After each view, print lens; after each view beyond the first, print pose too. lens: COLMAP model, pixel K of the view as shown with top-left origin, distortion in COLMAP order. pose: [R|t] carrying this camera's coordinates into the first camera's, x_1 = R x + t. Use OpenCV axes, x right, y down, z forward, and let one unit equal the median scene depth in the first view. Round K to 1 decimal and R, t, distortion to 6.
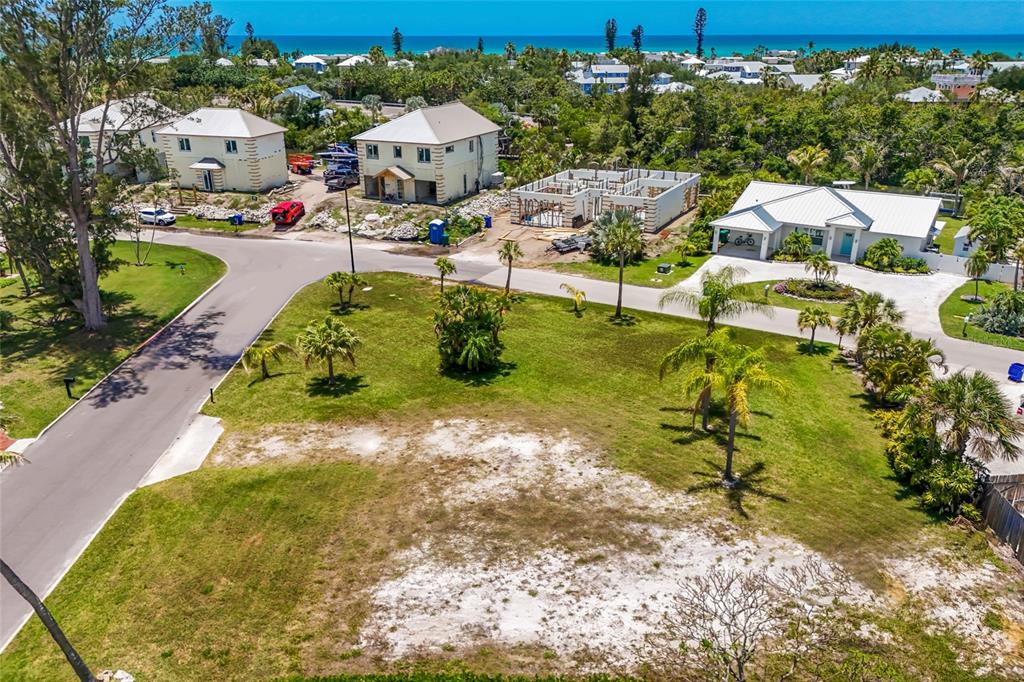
lens RADIAL K [[763.7, 0, 511.6], [0, 763.7, 393.0], [0, 0, 1]] dist [0.043013, -0.033483]
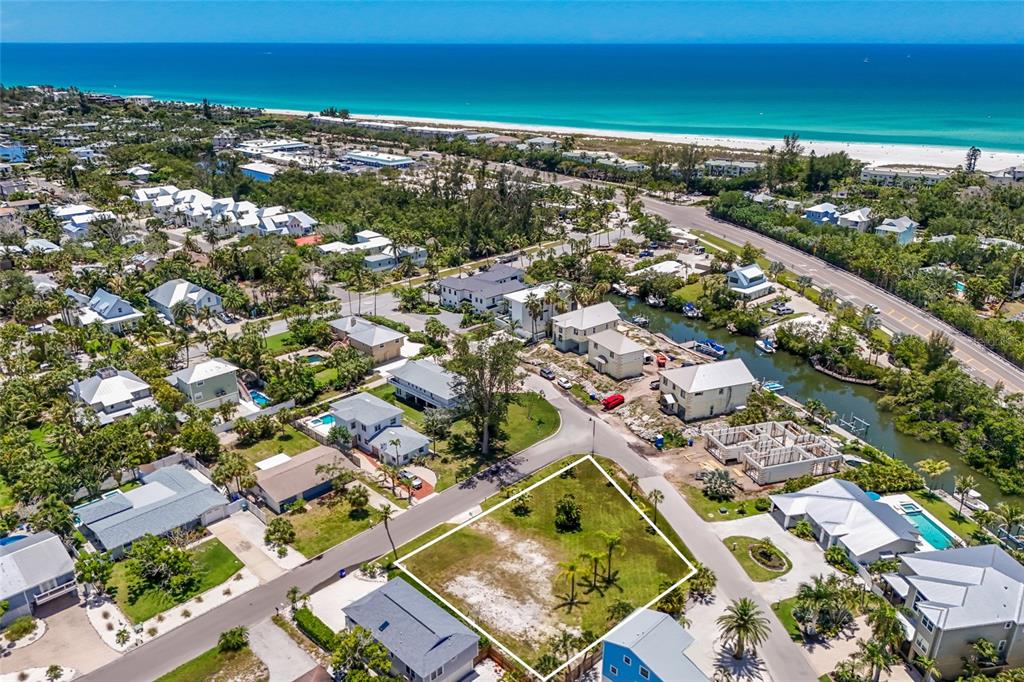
lens RADIAL K [[766.4, 0, 517.0], [0, 766.4, 357.0], [0, 0, 1]] dist [0.063132, -0.089694]
pose [[0.711417, 0.274115, -0.647106, 1.104019], [-0.304783, 0.950037, 0.067364, -0.566155], [0.633240, 0.149303, 0.759418, -0.959404]]
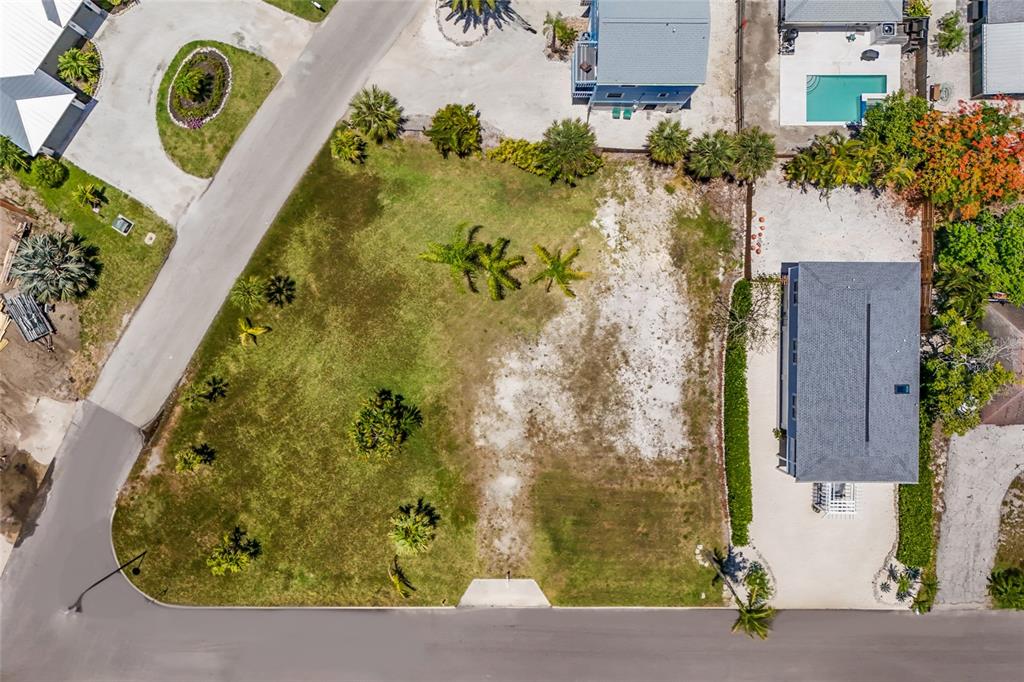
lens RADIAL K [[766.4, 0, 513.1], [0, 766.4, 341.5], [0, 0, 1]] dist [0.063132, -0.089694]
pose [[0.011608, -0.999929, 0.002530, 0.071265], [0.413107, 0.007100, 0.910655, -0.920214], [-0.910608, -0.009525, 0.413160, 0.211741]]
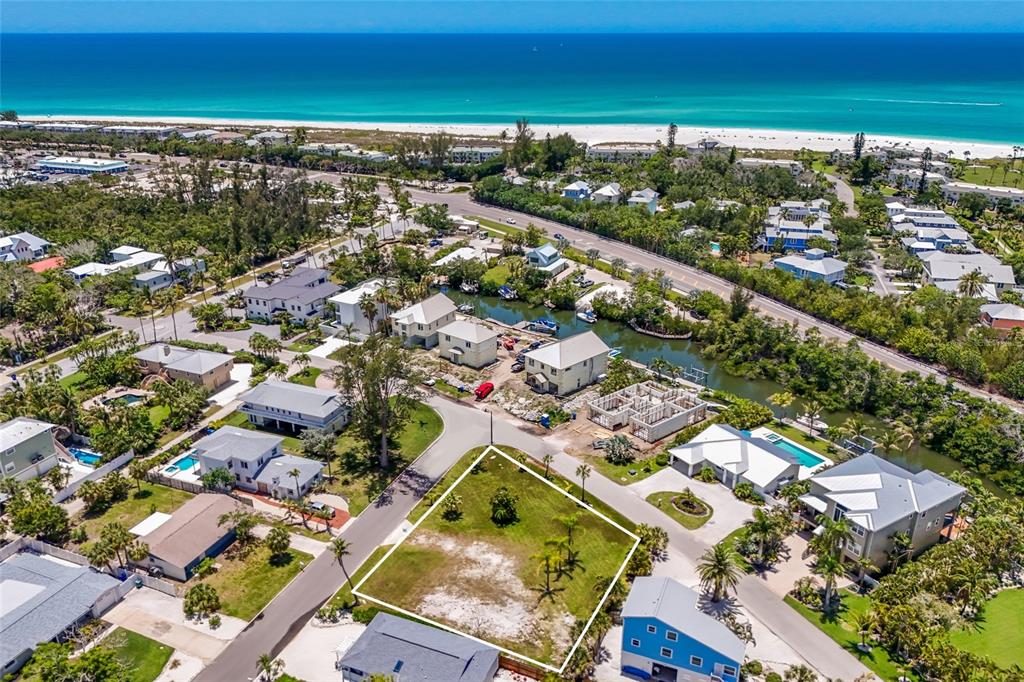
lens RADIAL K [[766.4, 0, 515.8], [0, 766.4, 346.1], [0, 0, 1]] dist [0.063132, -0.089694]
pose [[0.924027, 0.151683, -0.350950, 0.655019], [-0.169038, 0.985423, -0.019159, -0.455406], [0.342929, 0.077027, 0.936198, -1.184747]]
